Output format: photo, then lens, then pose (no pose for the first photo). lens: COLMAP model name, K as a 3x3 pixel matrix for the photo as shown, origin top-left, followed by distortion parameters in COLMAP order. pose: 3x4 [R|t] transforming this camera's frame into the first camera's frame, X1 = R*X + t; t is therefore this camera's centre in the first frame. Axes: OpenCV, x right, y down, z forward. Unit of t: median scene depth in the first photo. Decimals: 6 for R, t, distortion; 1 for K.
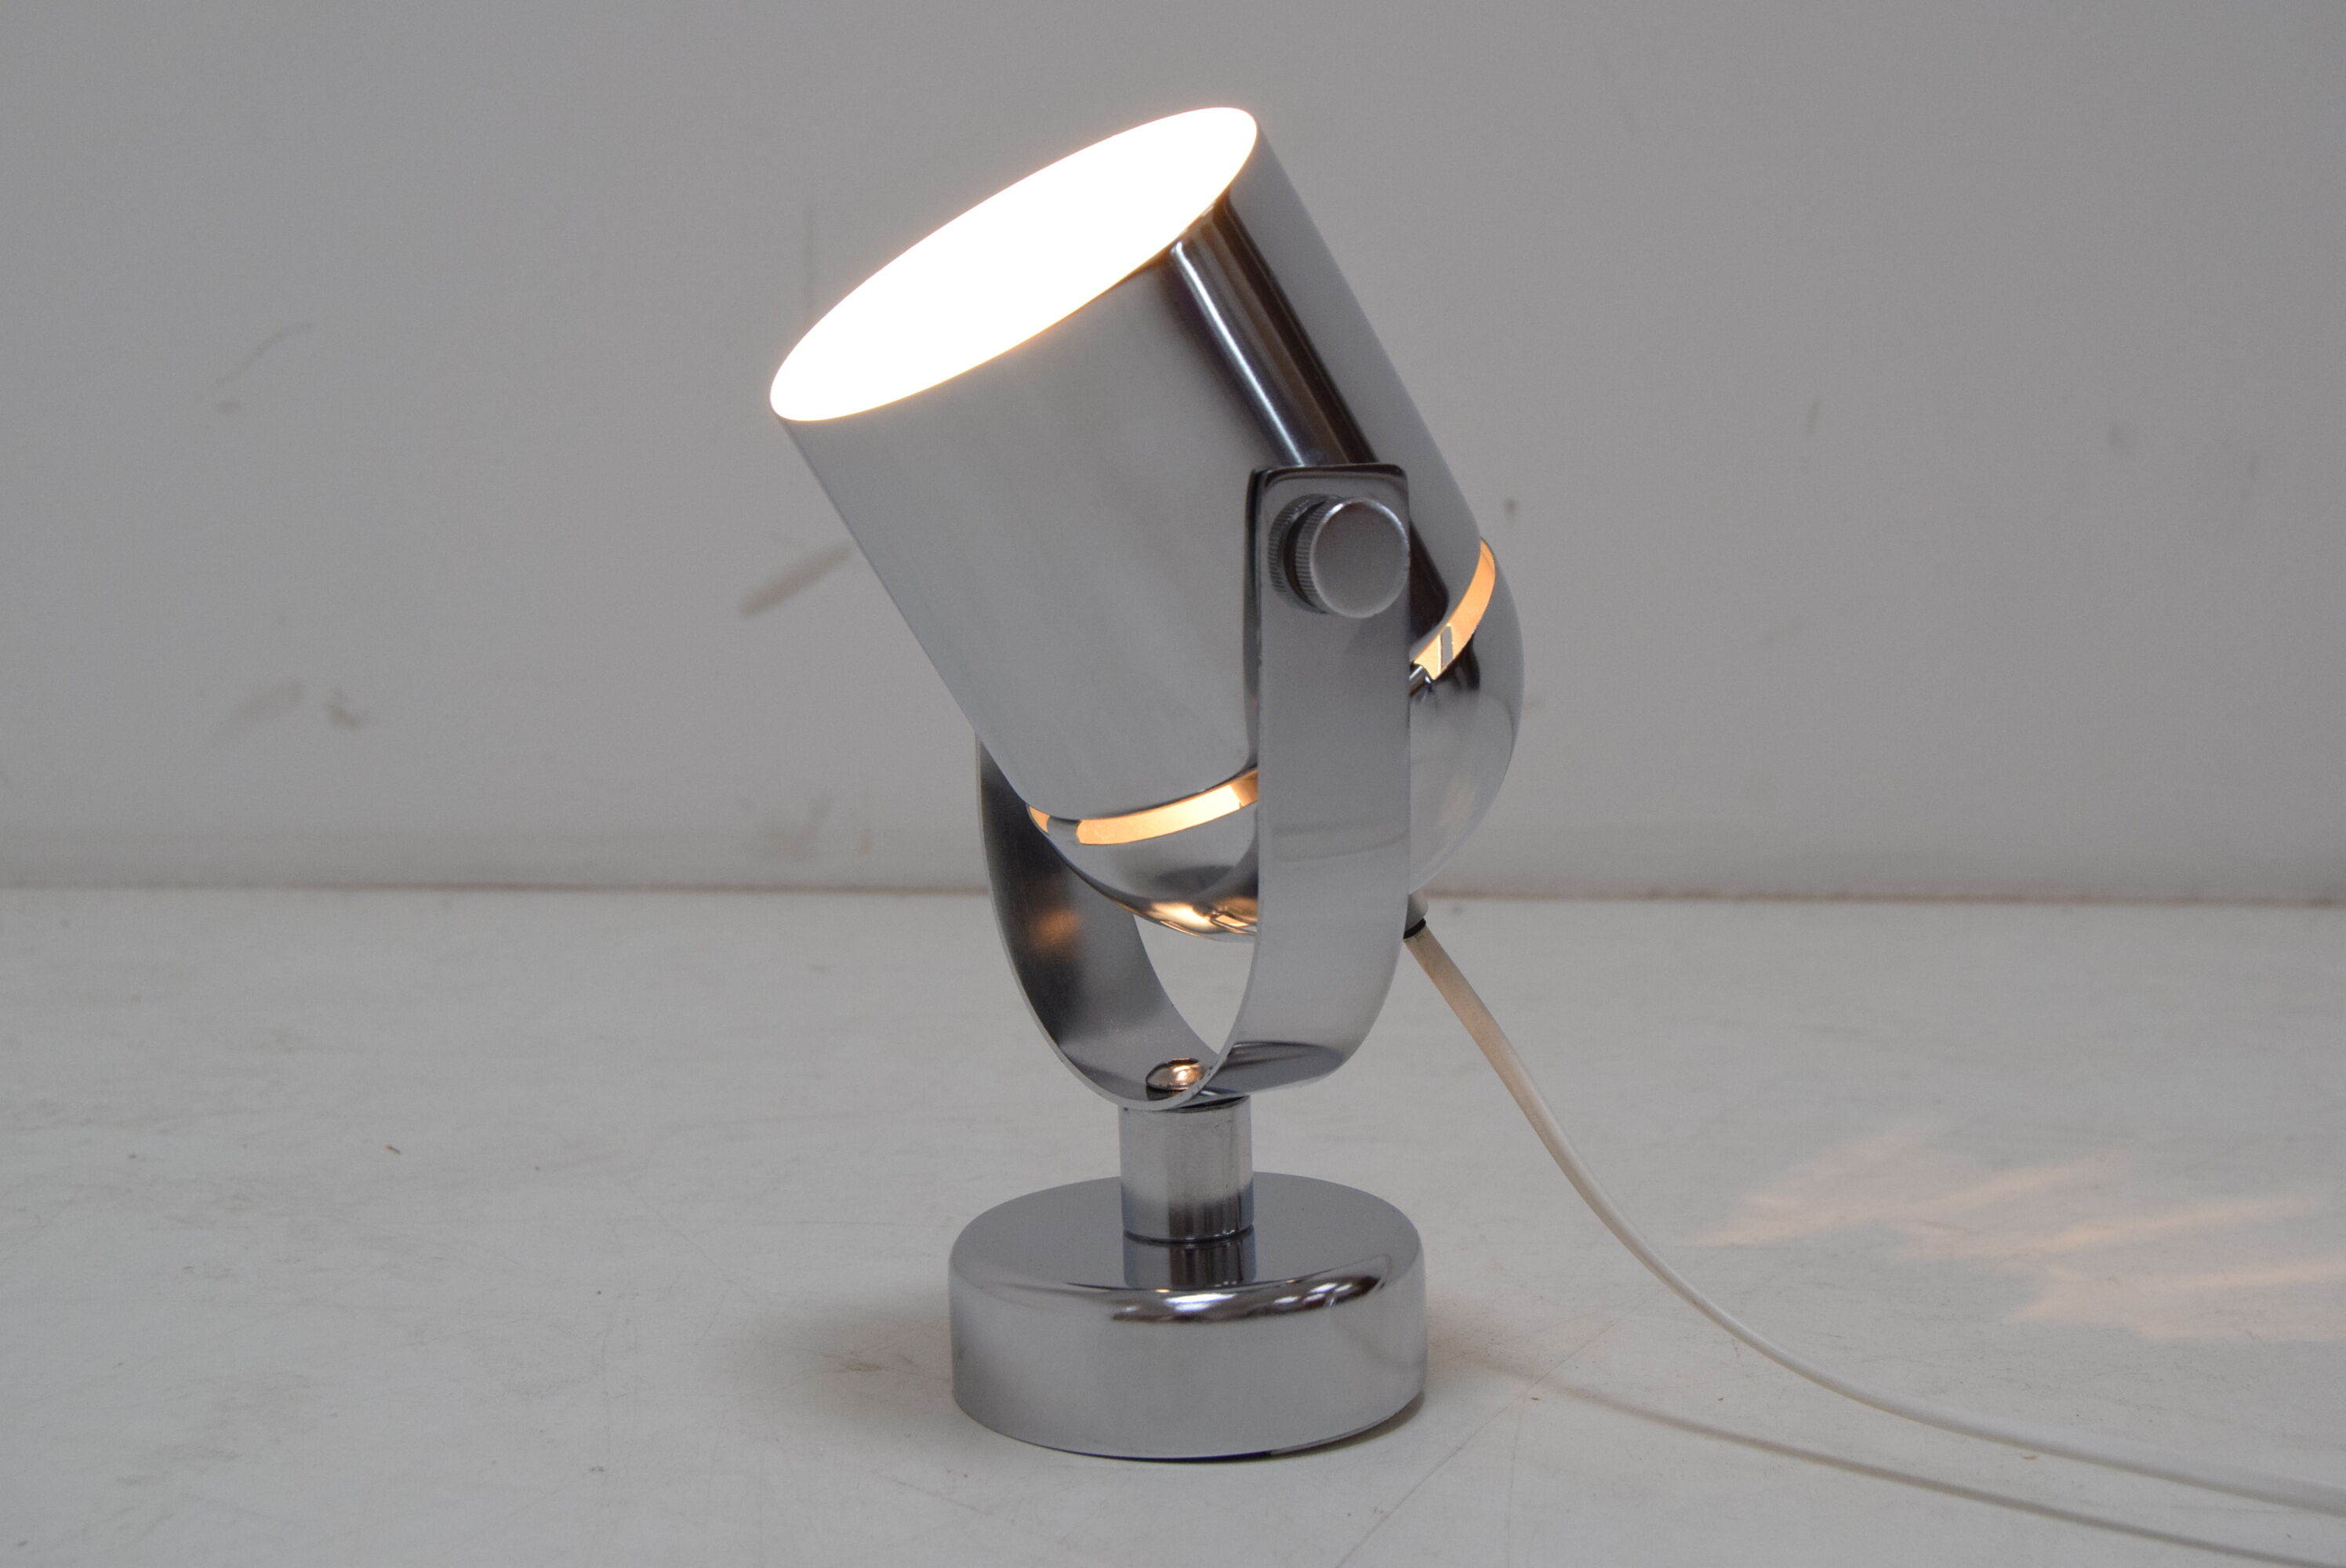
lens RADIAL K [[3290.7, 0, 1174.0], [0, 3290.7, 799.1], [0, 0, 1]] dist [-0.041456, 0.000000]
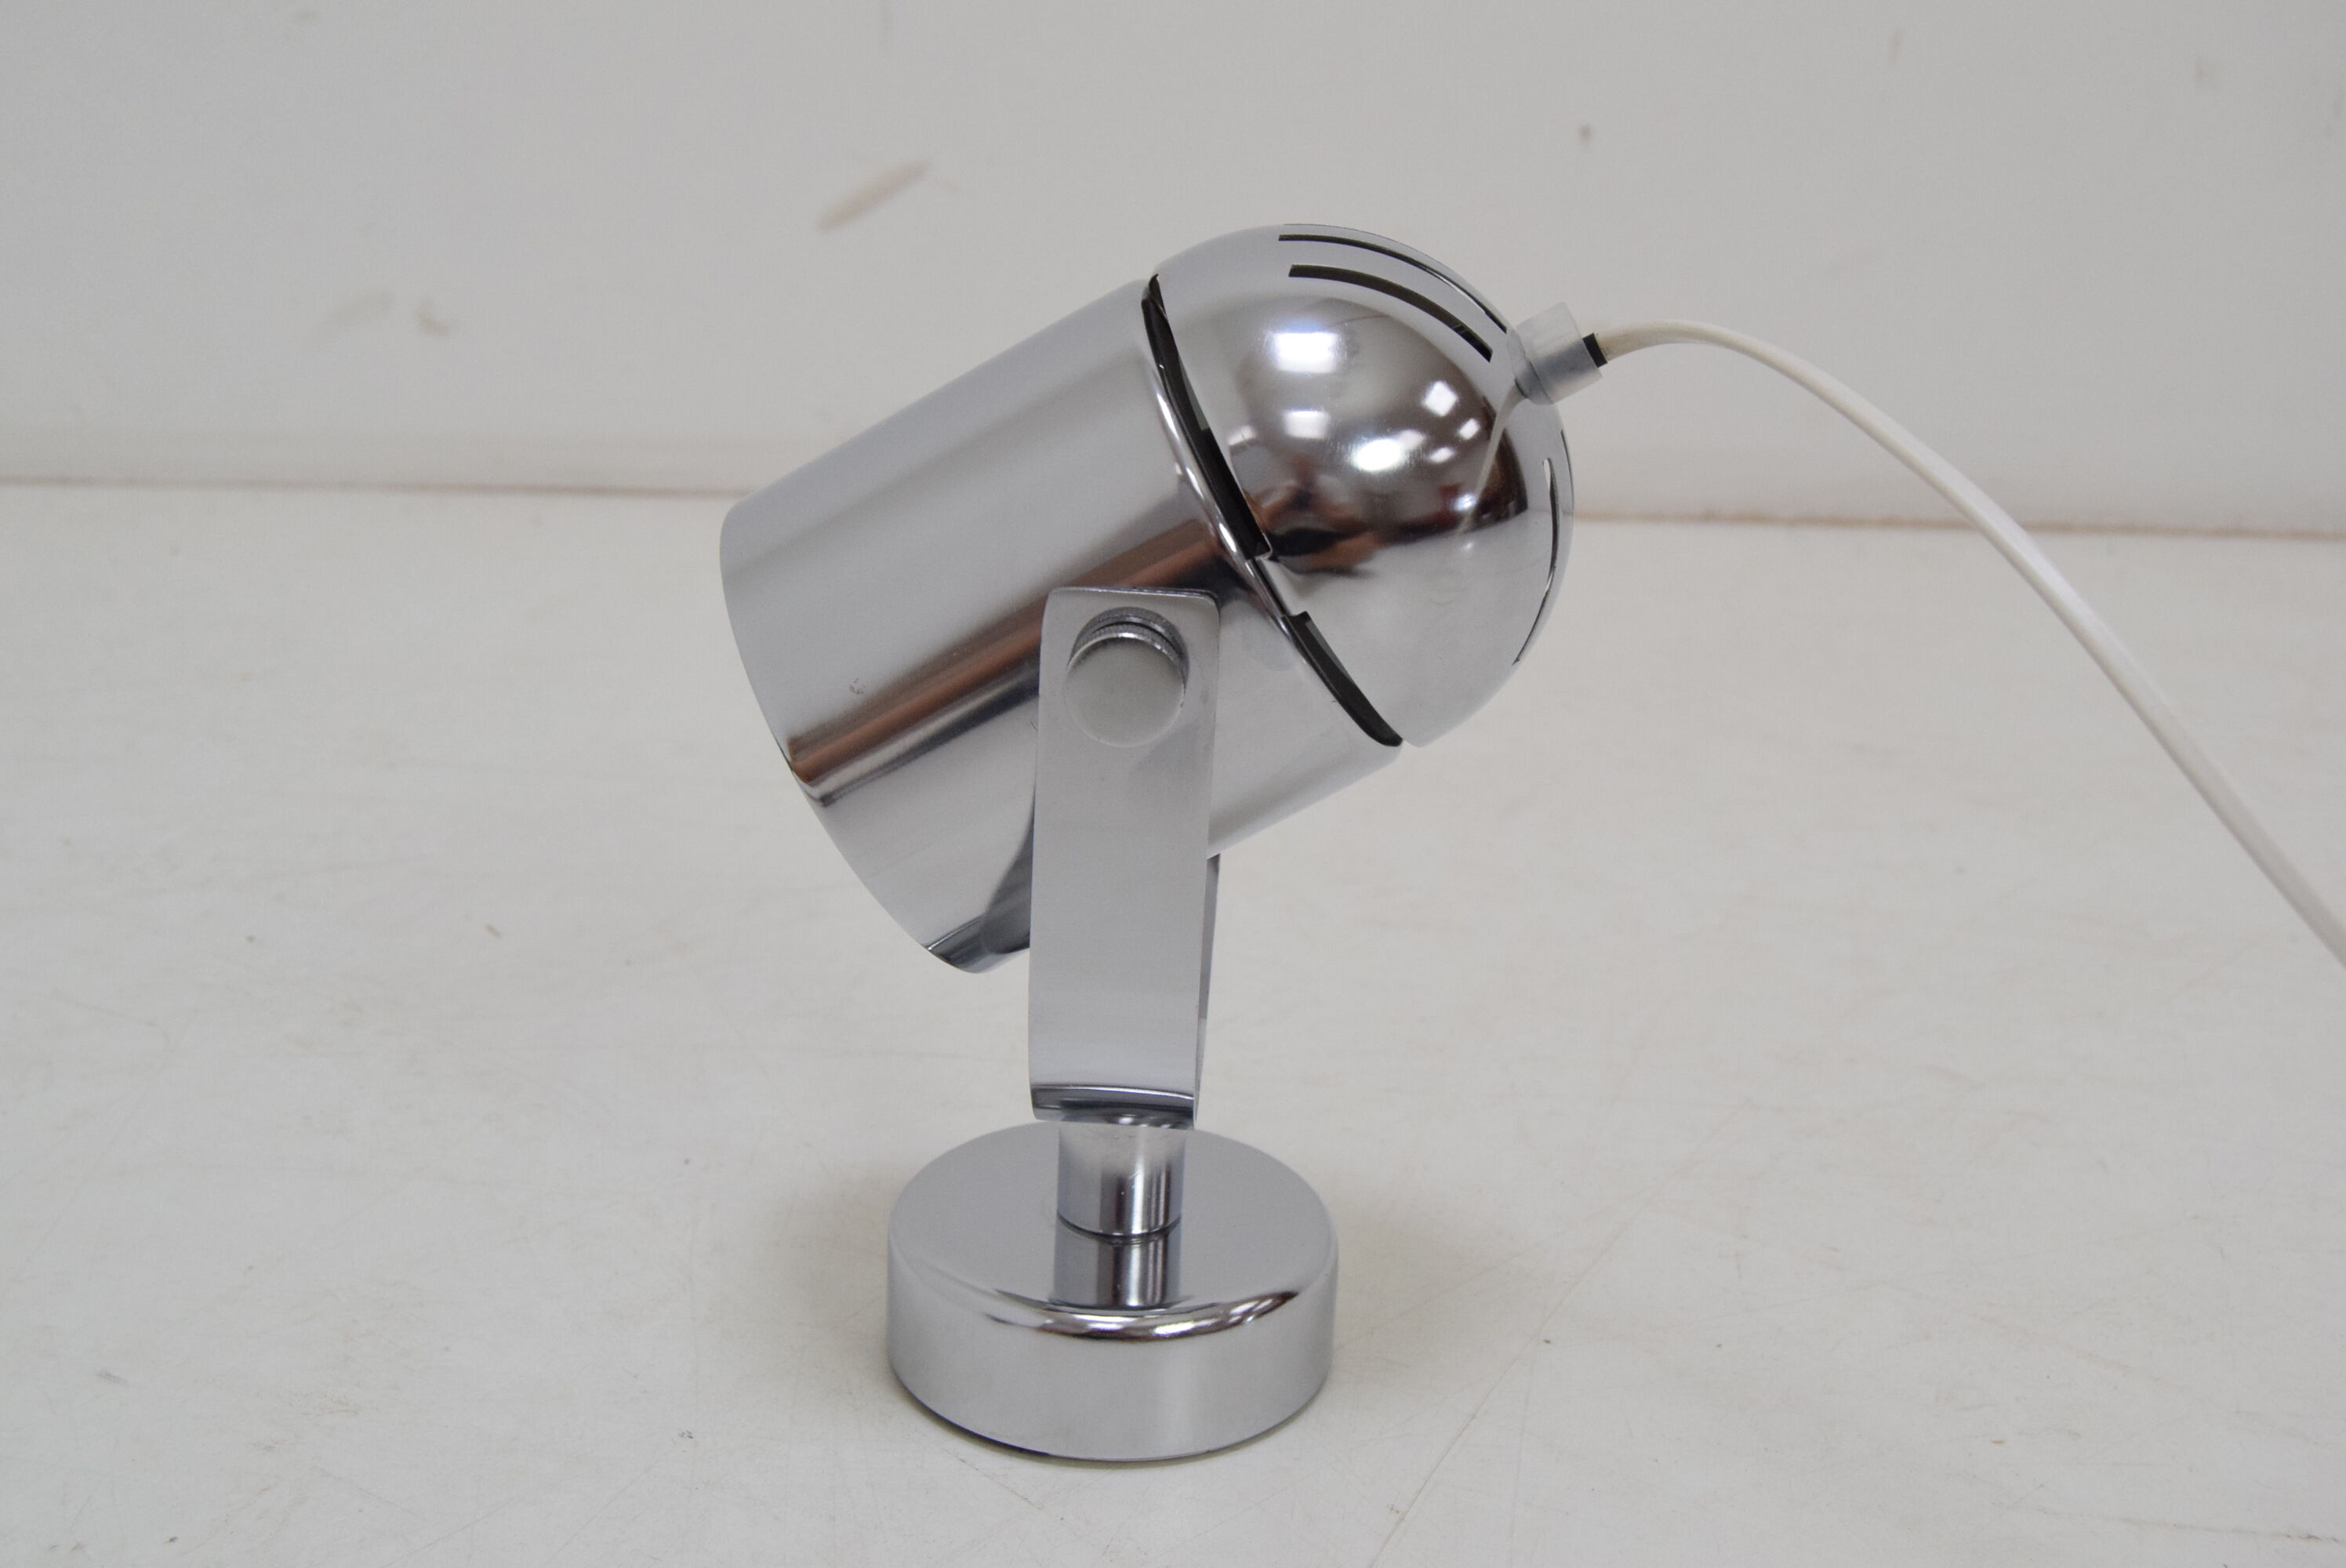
lens RADIAL K [[3190.7, 0, 1166.5], [0, 3190.7, 769.9], [0, 0, 1]] dist [-0.042587, 0.000000]
pose [[0.999465, 0.020687, -0.025314, 0.006280], [-0.013945, 0.970120, 0.242223, -0.227887], [0.029568, -0.241741, 0.969890, 0.019727]]
